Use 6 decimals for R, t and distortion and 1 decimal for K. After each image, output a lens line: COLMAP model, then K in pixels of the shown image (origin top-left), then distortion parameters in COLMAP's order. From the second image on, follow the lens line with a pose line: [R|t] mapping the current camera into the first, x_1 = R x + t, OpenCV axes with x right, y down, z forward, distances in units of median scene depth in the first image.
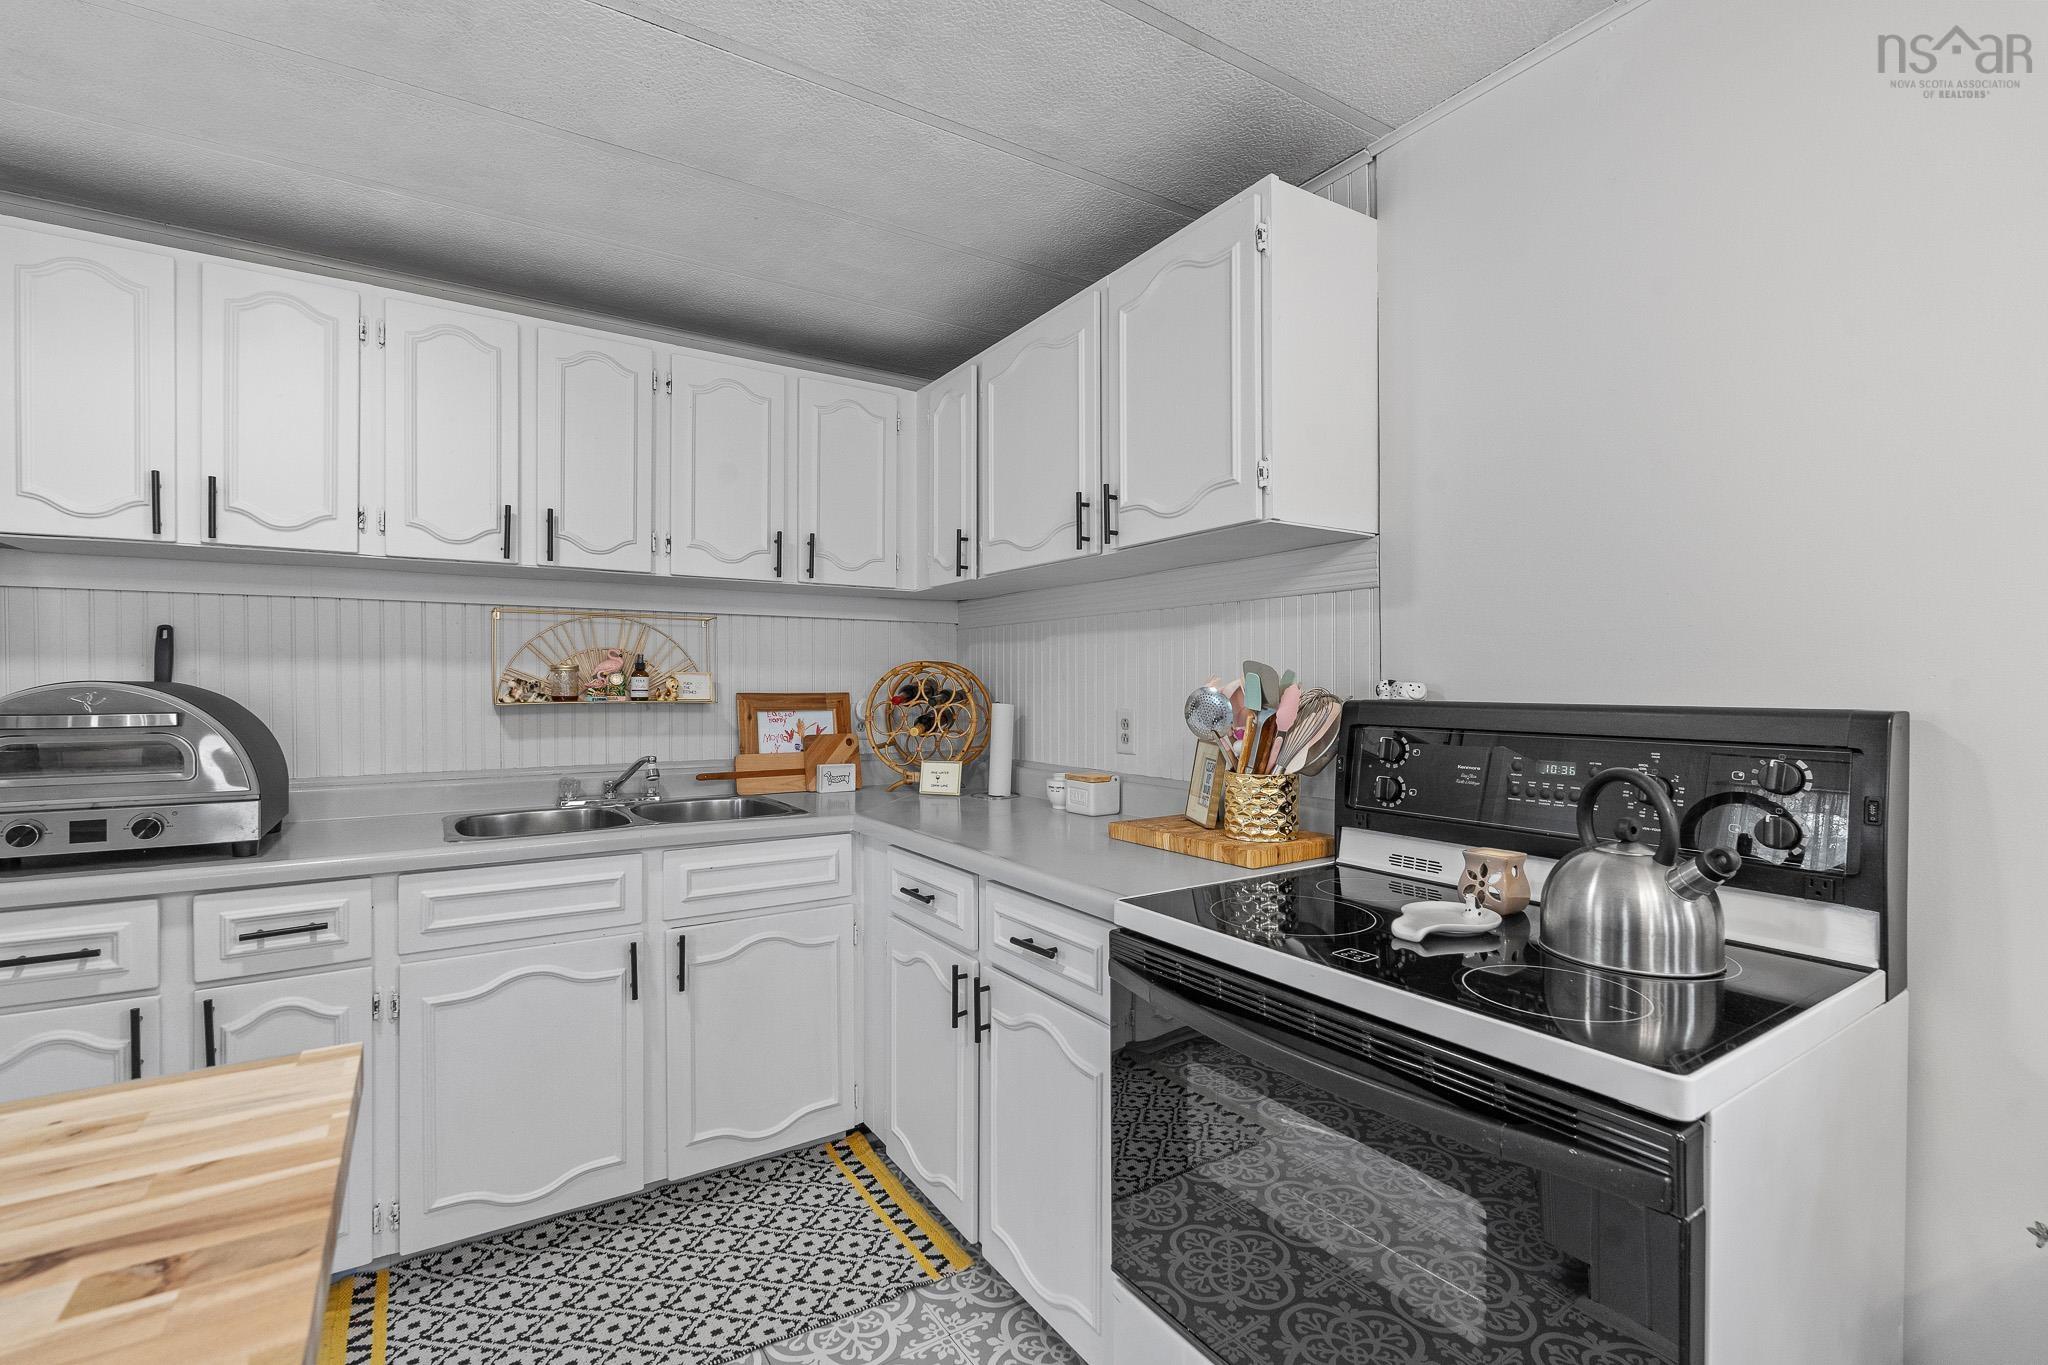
lens RADIAL K [[898.1, 0, 1044.5], [0, 898.1, 684.5], [0, 0, 1]] dist [-0.004731, -0.000449]
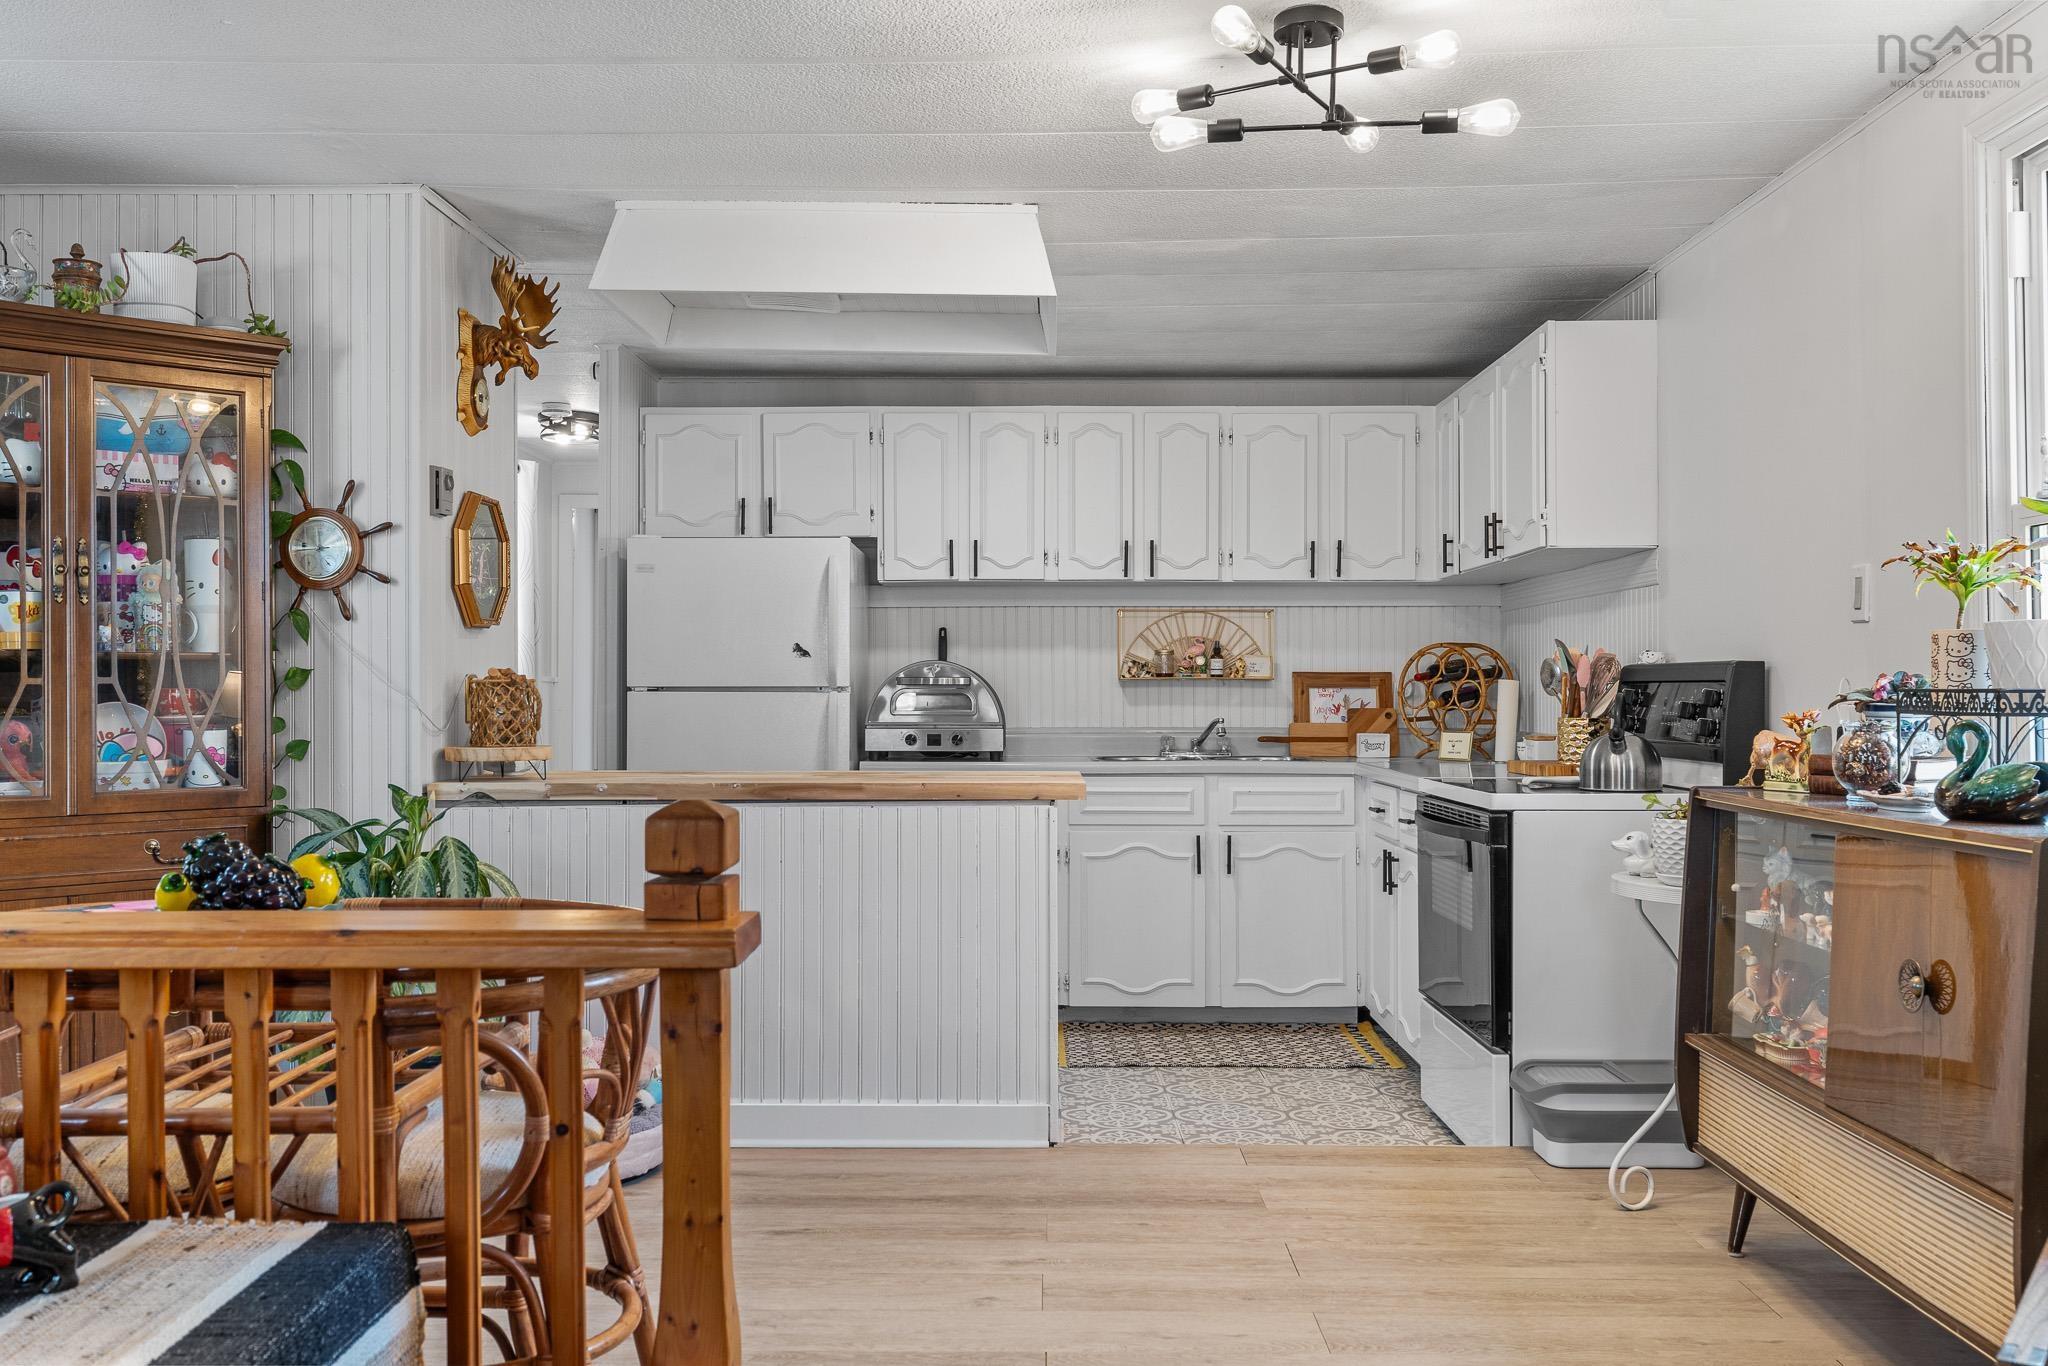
lens RADIAL K [[1874.3, 0, 1074.0], [0, 1874.3, 687.7], [0, 0, 1]] dist [0.007223, 0.001516]
pose [[0.836299, -0.003015, -0.548266, 0.943166], [0.000440, 0.999988, -0.004827, 0.051037], [0.548274, 0.003795, 0.836290, -1.503820]]
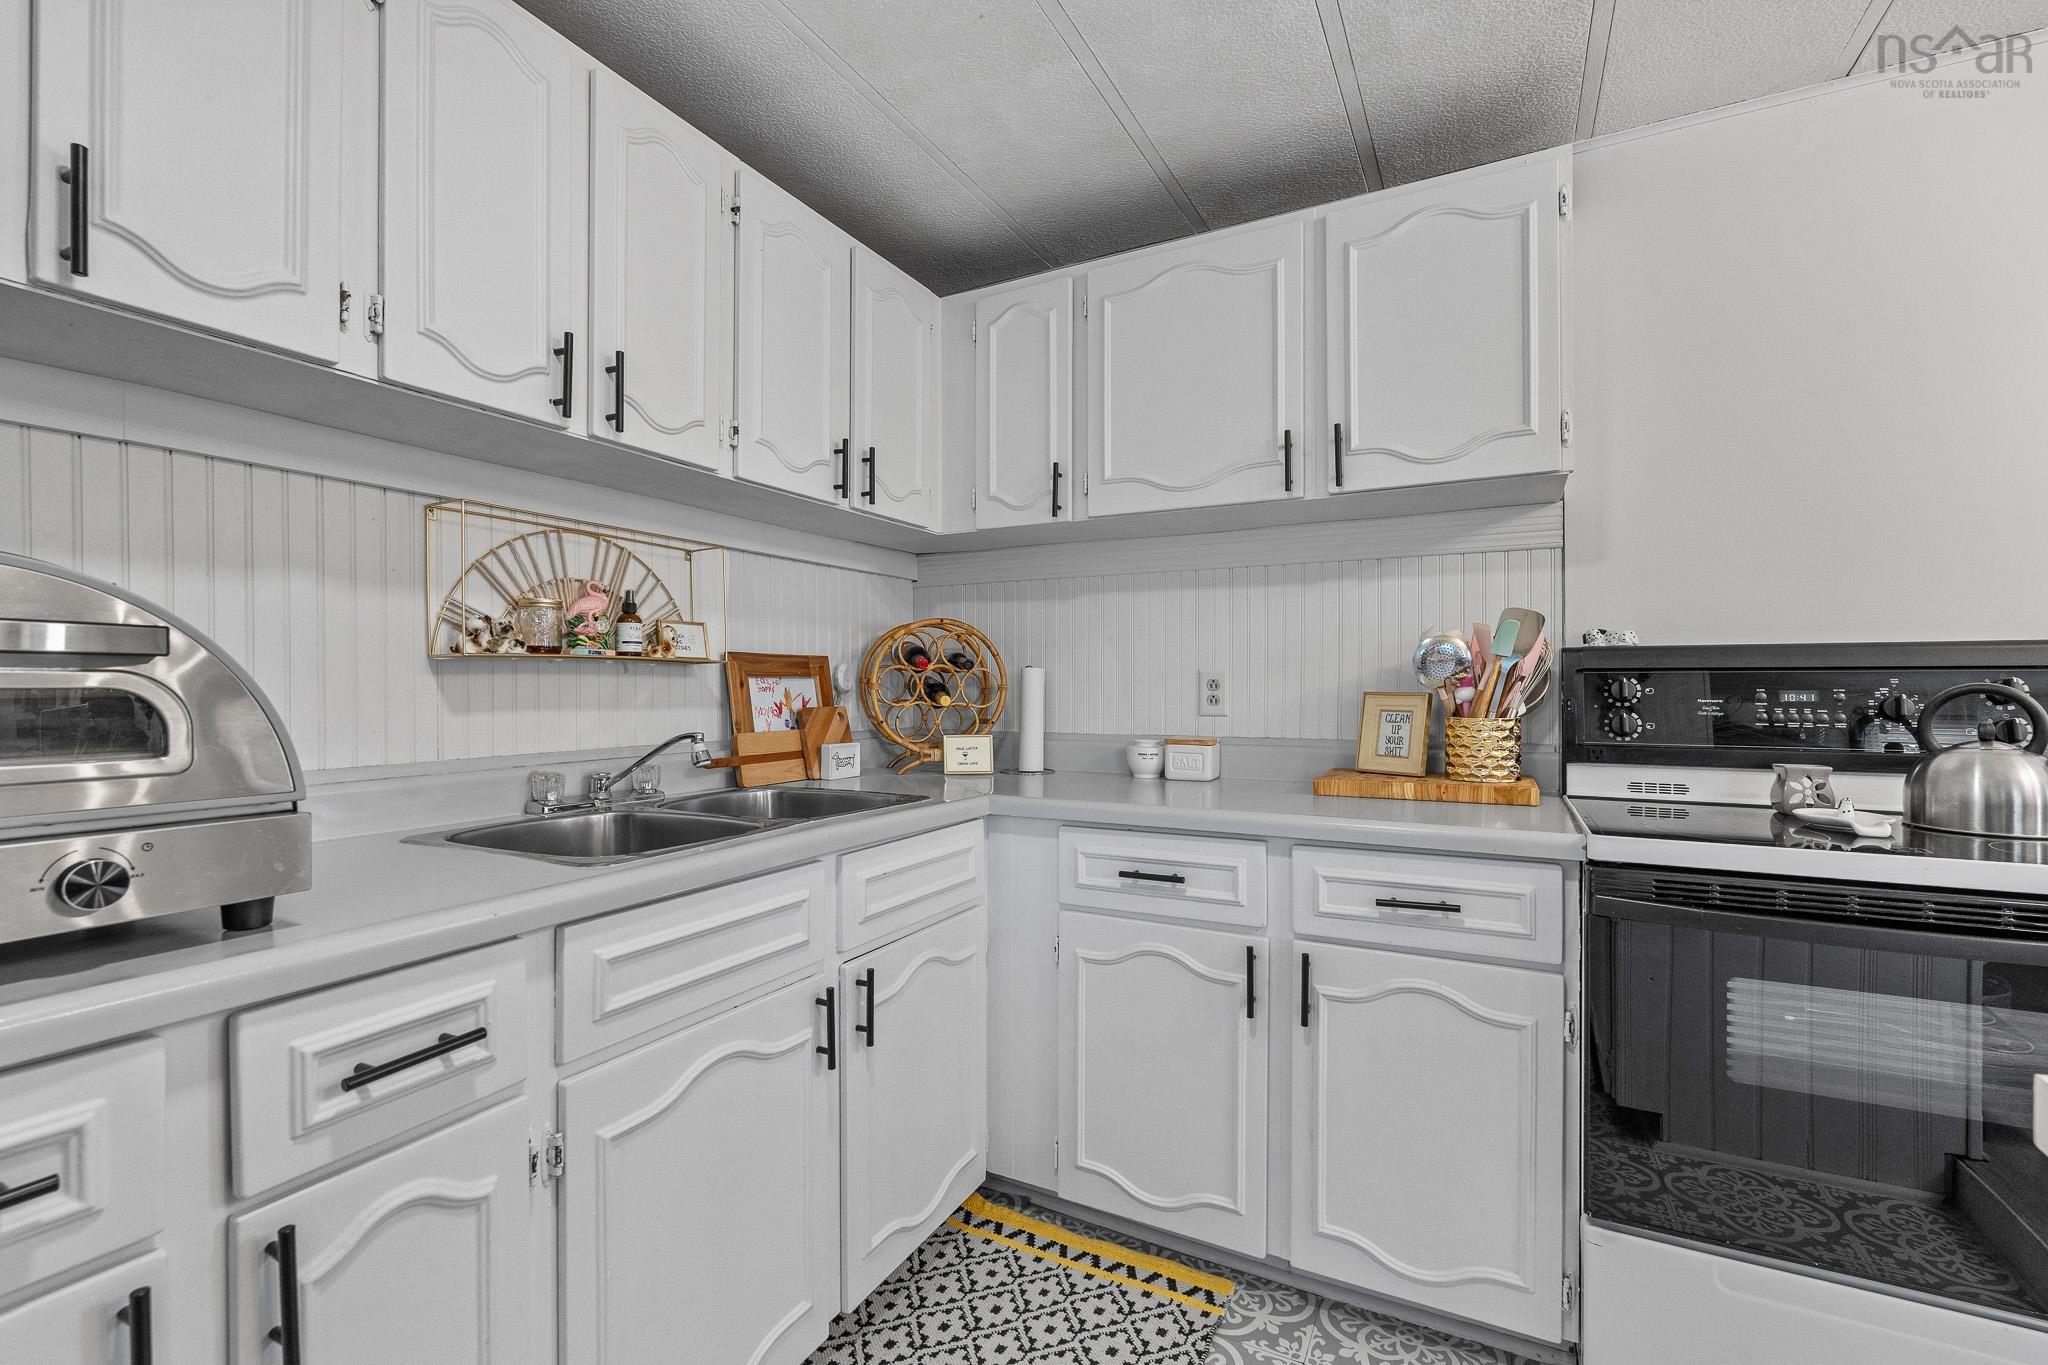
lens RADIAL K [[886.7, 0, 1024.0], [0, 886.7, 682.5], [0, 0, 1]] dist [-0.007937, 0.000400]
pose [[0.878348, -0.002524, 0.478015, -0.575108], [0.004026, 0.999990, -0.002117, 0.045421], [-0.478005, 0.003784, 0.878349, 0.281292]]
